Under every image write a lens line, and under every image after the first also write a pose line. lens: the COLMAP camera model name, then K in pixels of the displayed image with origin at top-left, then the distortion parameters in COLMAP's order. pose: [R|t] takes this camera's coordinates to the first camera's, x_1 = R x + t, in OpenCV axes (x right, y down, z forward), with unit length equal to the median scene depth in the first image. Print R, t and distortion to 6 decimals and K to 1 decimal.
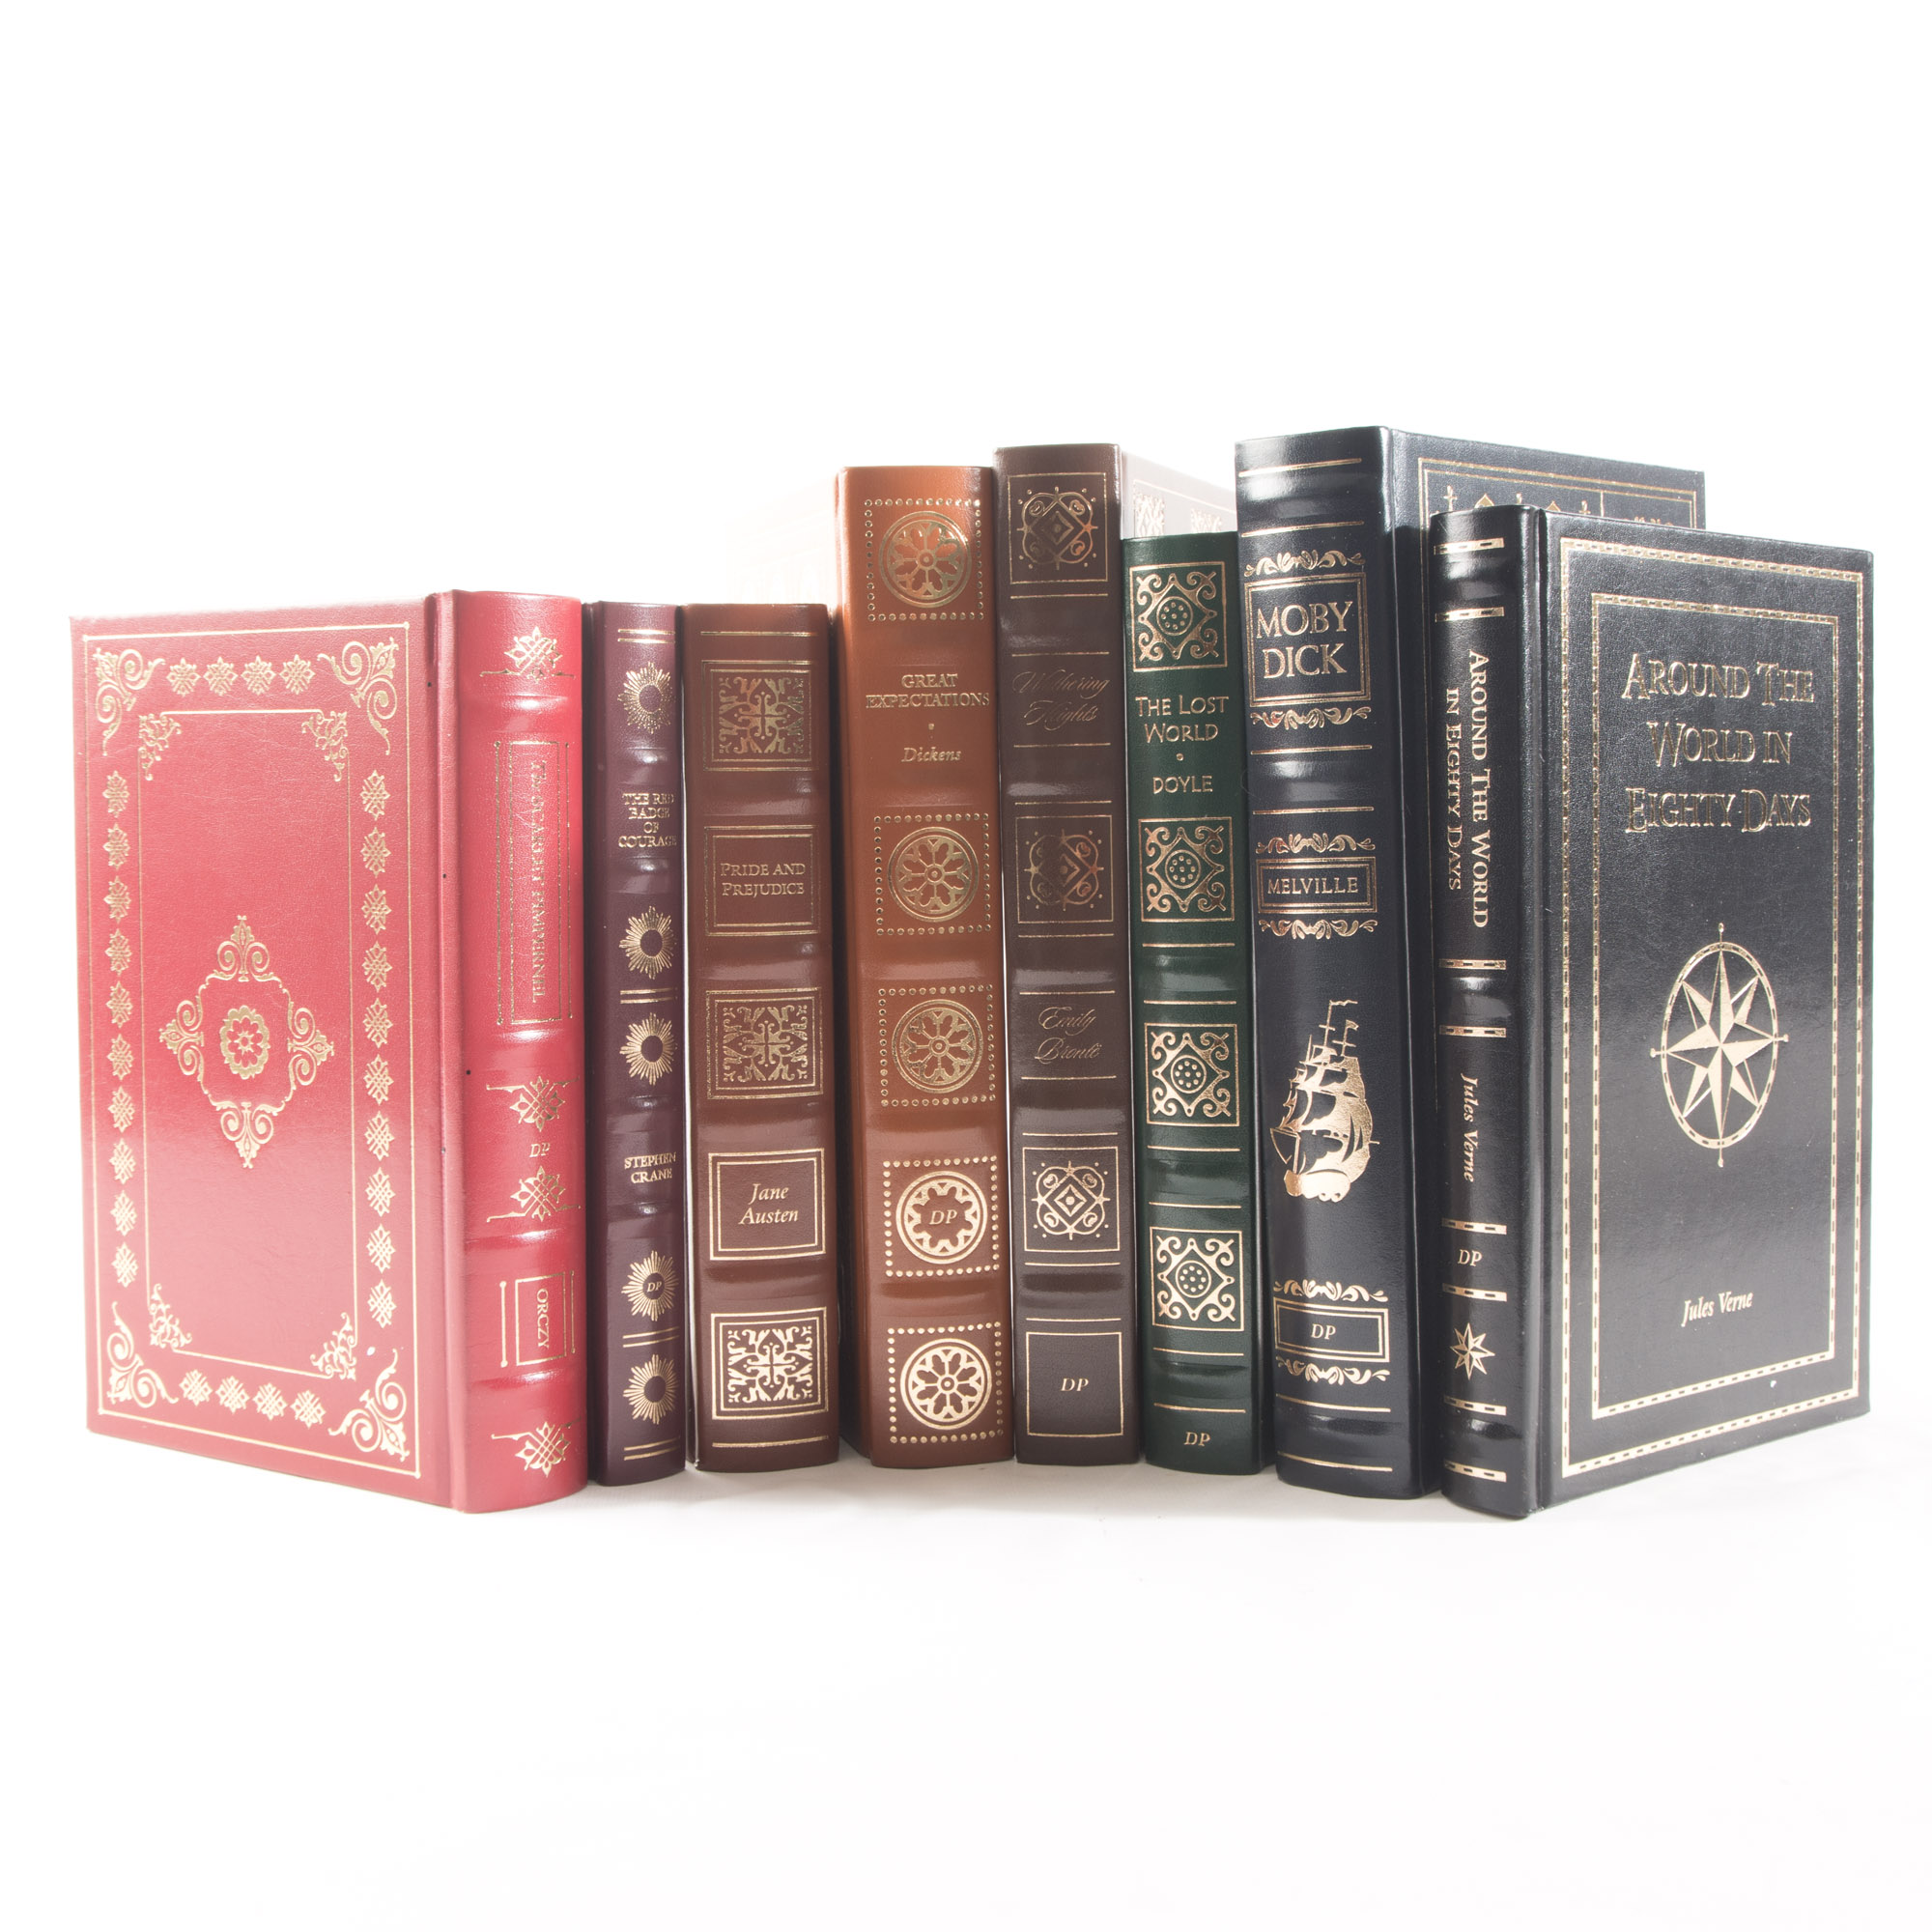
lens RADIAL K [[3283.9, 0, 966.0], [0, 3283.9, 966.0], [0, 0, 1]] dist [-0.165925, -0.021093]
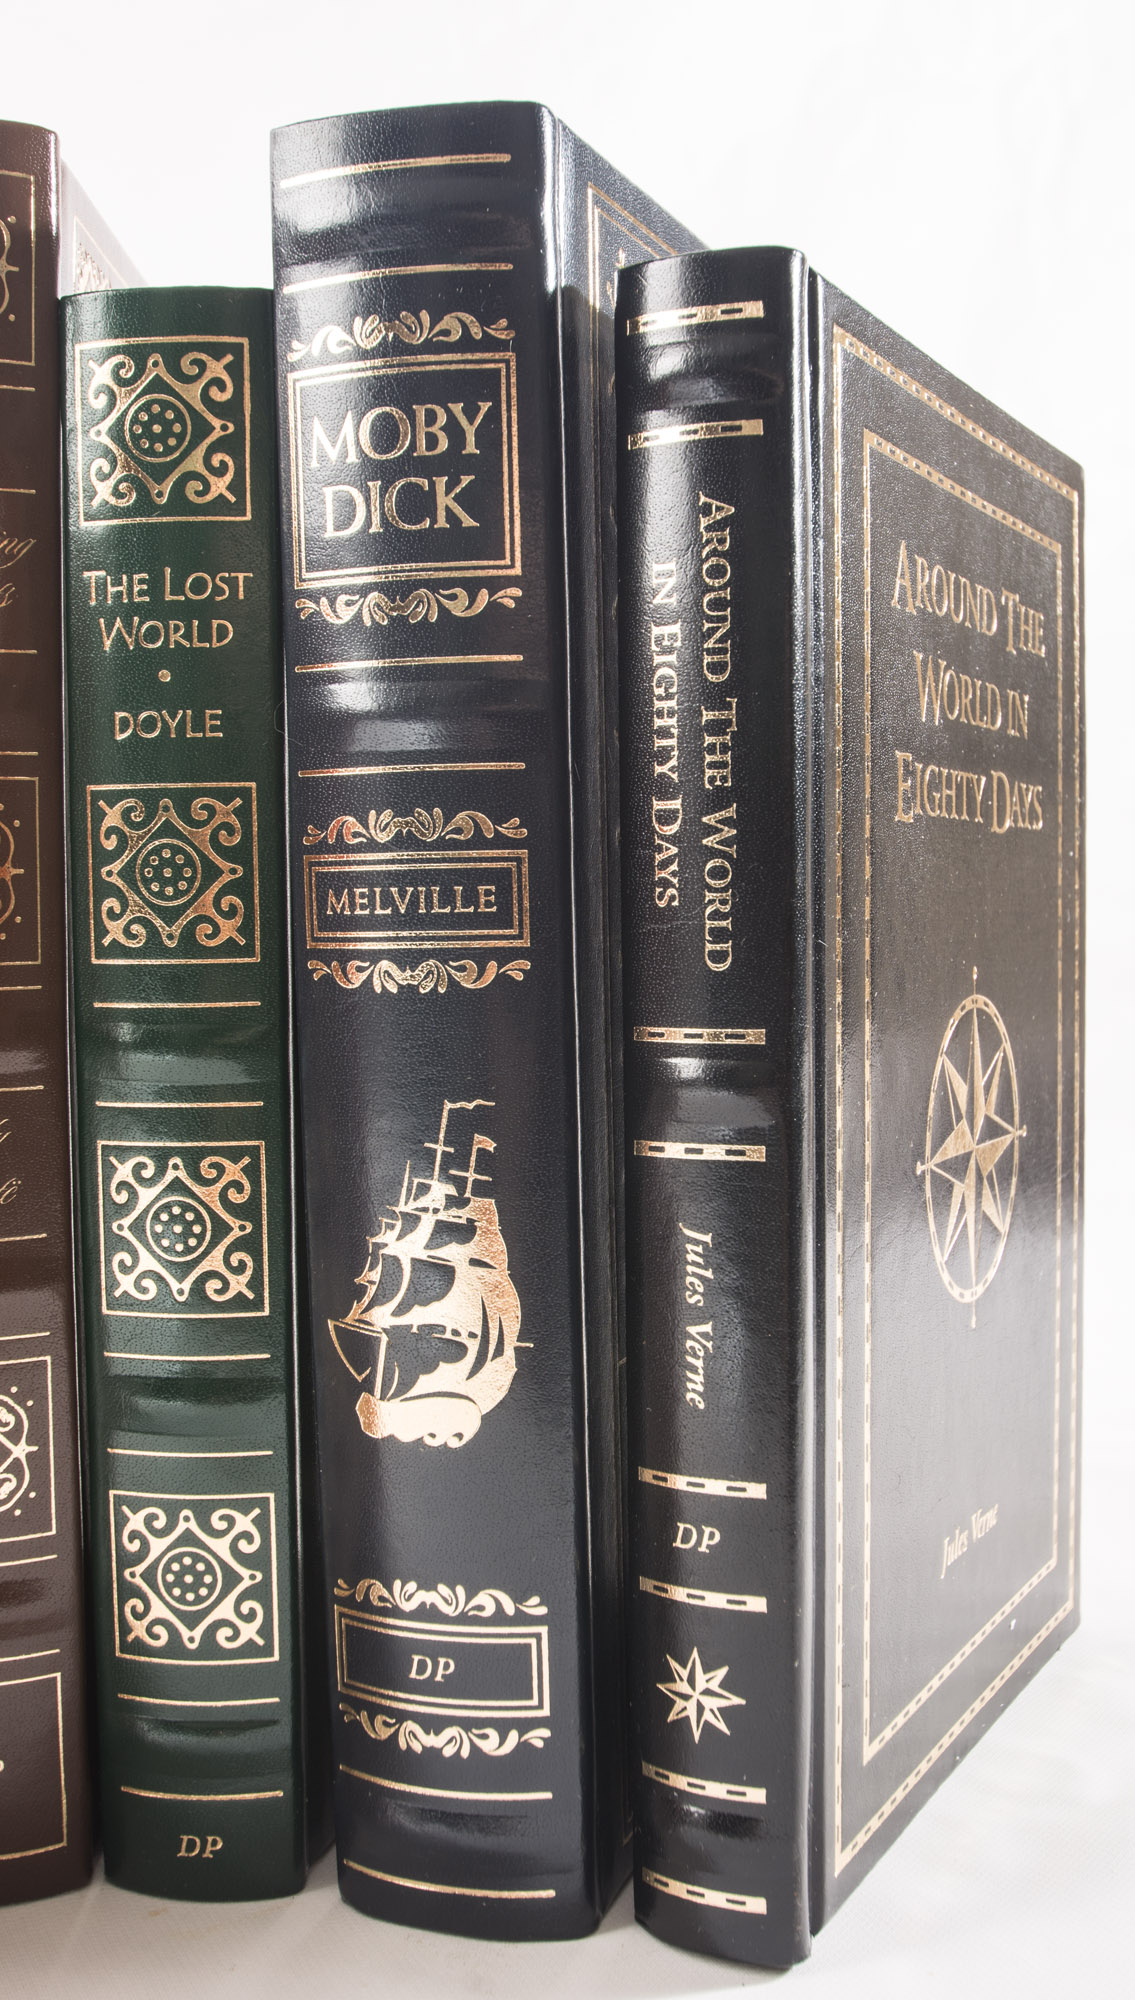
lens RADIAL K [[2204.1, 0, 654.4], [0, 2204.1, 993.1], [0, 0, 1]] dist [-0.081595, 0.012740]
pose [[0.923761, -0.004245, 0.382946, -0.002414], [0.007053, 0.999958, -0.005927, -0.005522], [-0.382905, 0.008176, 0.923752, 0.611809]]
